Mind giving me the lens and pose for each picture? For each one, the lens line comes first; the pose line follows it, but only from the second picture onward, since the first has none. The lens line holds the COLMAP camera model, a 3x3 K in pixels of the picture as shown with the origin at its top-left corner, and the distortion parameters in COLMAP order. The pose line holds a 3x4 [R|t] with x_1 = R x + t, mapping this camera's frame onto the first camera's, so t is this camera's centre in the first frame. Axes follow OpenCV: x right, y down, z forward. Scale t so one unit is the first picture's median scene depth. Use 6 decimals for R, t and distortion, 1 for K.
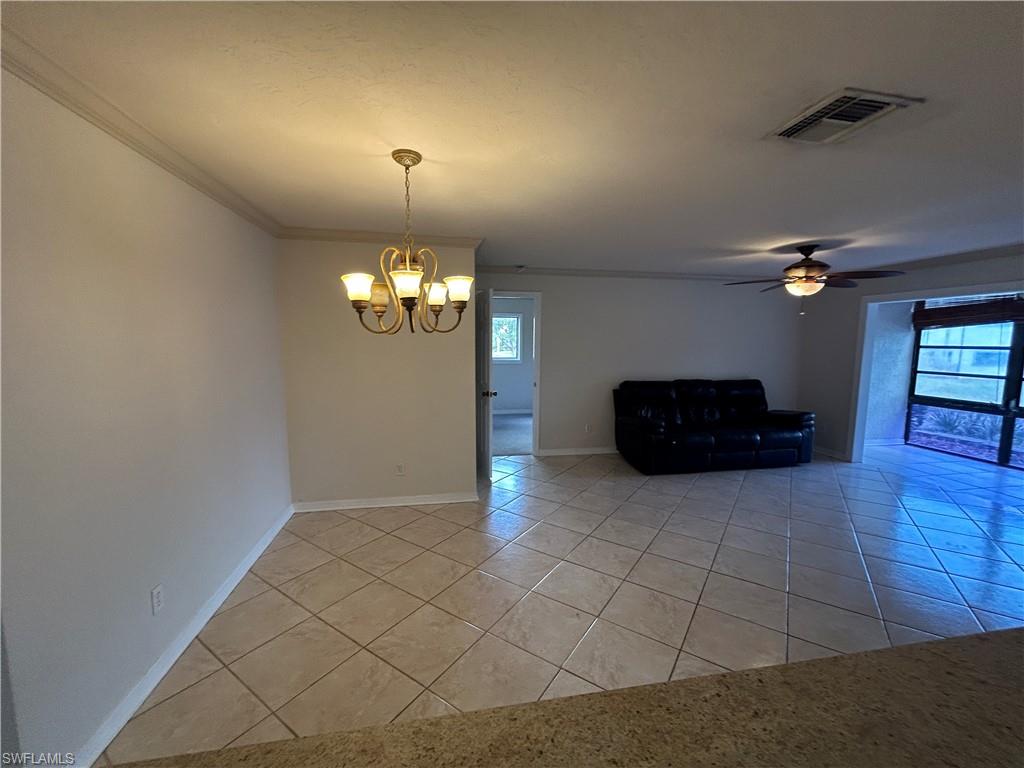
lens RADIAL K [[416.7, 0, 513.0], [0, 416.7, 390.9], [0, 0, 1]] dist [0.002337, -0.000073]
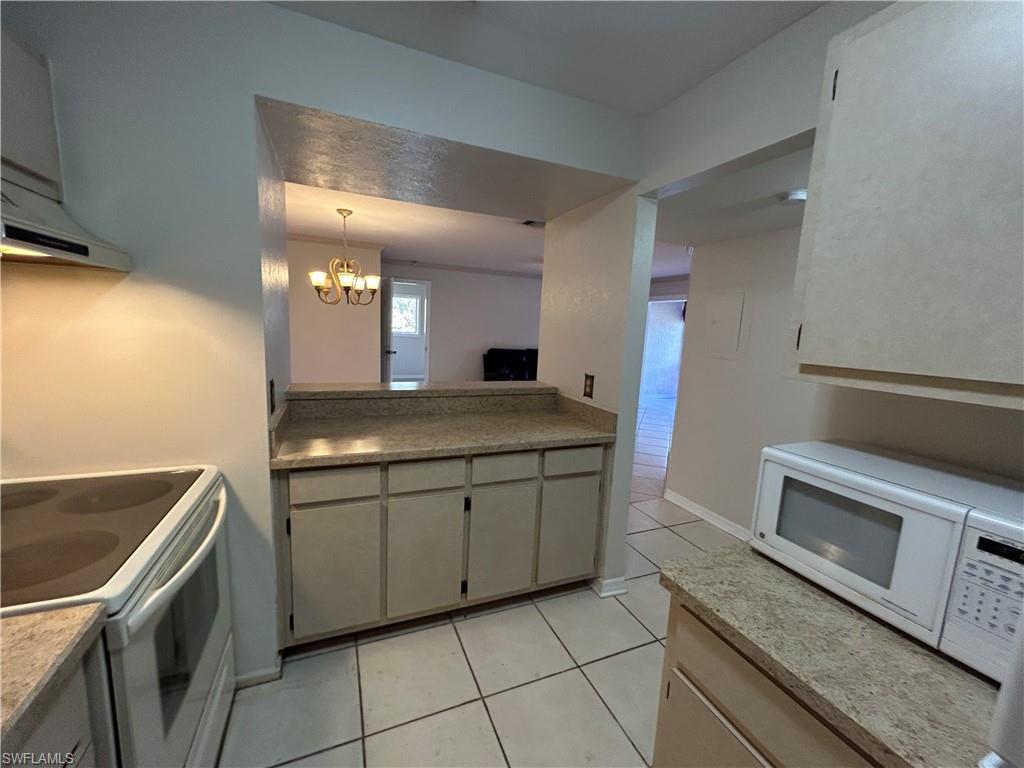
lens RADIAL K [[416.7, 0, 509.2], [0, 416.7, 386.5], [0, 0, 1]] dist [0.002337, -0.000073]
pose [[0.977294, 0.009079, 0.211694, 0.076081], [-0.015189, 0.999513, 0.027255, 0.156200], [-0.211343, -0.029851, 0.976956, -0.927798]]
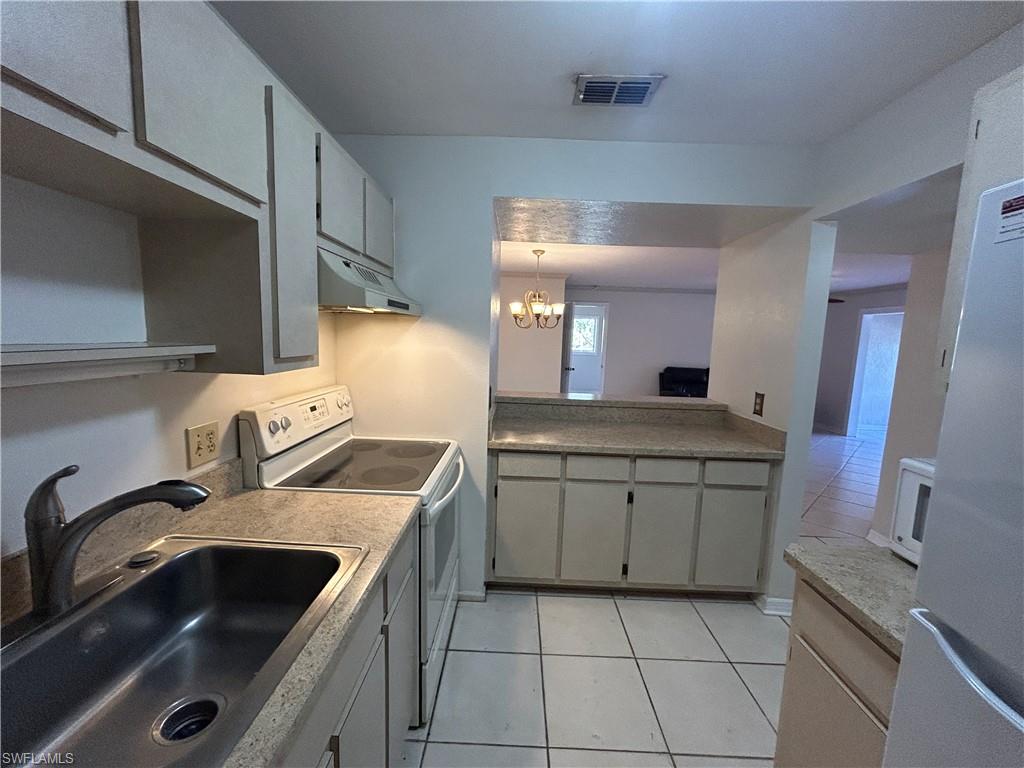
lens RADIAL K [[416.7, 0, 512.2], [0, 416.7, 386.4], [0, 0, 1]] dist [0.002337, -0.000073]
pose [[0.979541, 0.051054, -0.194663, 0.078366], [-0.052333, 0.998629, -0.001429, 0.170250], [0.194323, 0.011587, 0.980869, -1.129077]]
